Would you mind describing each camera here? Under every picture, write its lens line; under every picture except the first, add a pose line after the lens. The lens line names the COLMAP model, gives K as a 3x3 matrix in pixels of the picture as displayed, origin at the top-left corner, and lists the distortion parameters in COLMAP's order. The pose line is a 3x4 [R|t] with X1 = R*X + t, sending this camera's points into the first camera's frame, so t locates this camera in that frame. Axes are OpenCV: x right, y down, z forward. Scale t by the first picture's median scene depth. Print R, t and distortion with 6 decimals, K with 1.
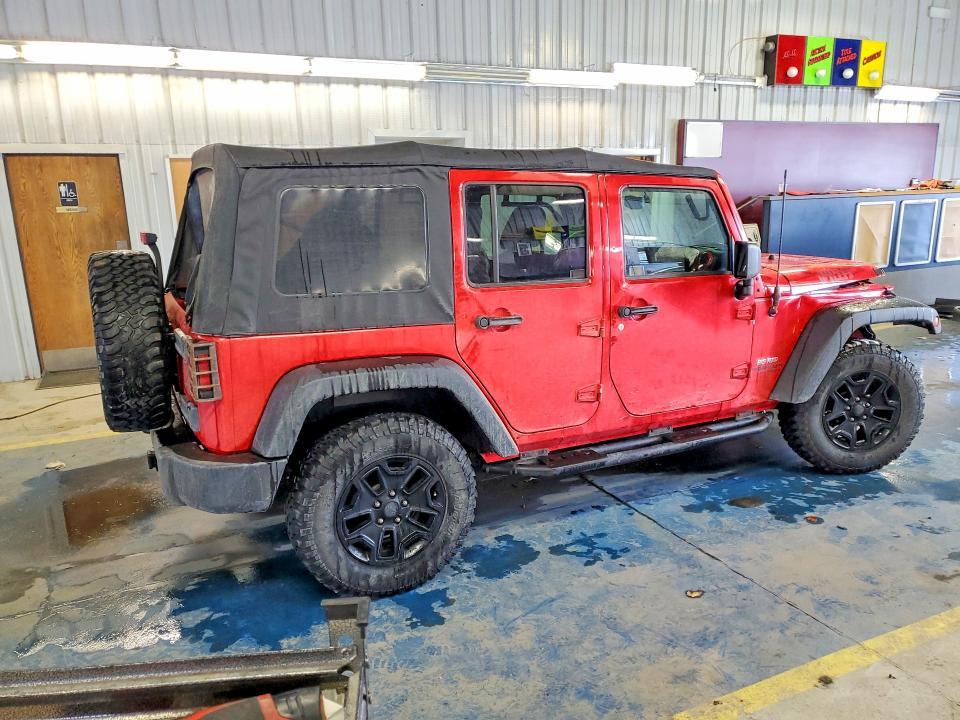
lens RADIAL K [[713.9, 0, 484.2], [0, 713.9, 358.3], [0, 0, 1]] dist [0.004738, 0.008954]
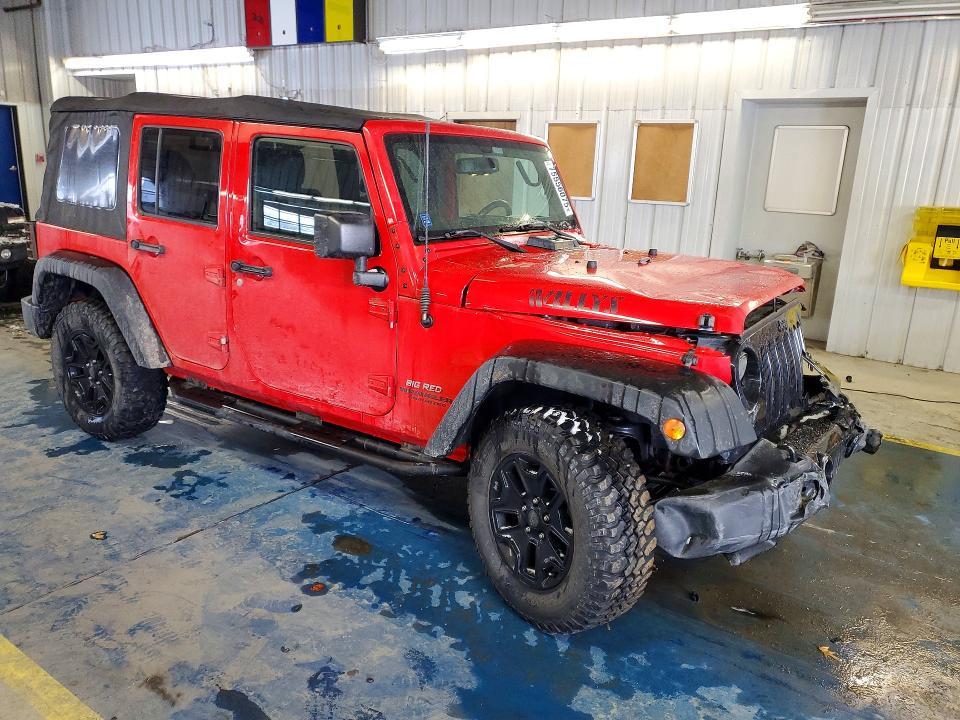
lens RADIAL K [[713.9, 0, 484.2], [0, 713.9, 358.3], [0, 0, 1]] dist [0.004738, 0.008954]
pose [[0.527920, 0.264860, -0.806938, 1.037090], [-0.244059, 0.957364, 0.154564, -0.154610], [0.813471, 0.115343, 0.570053, 0.655198]]
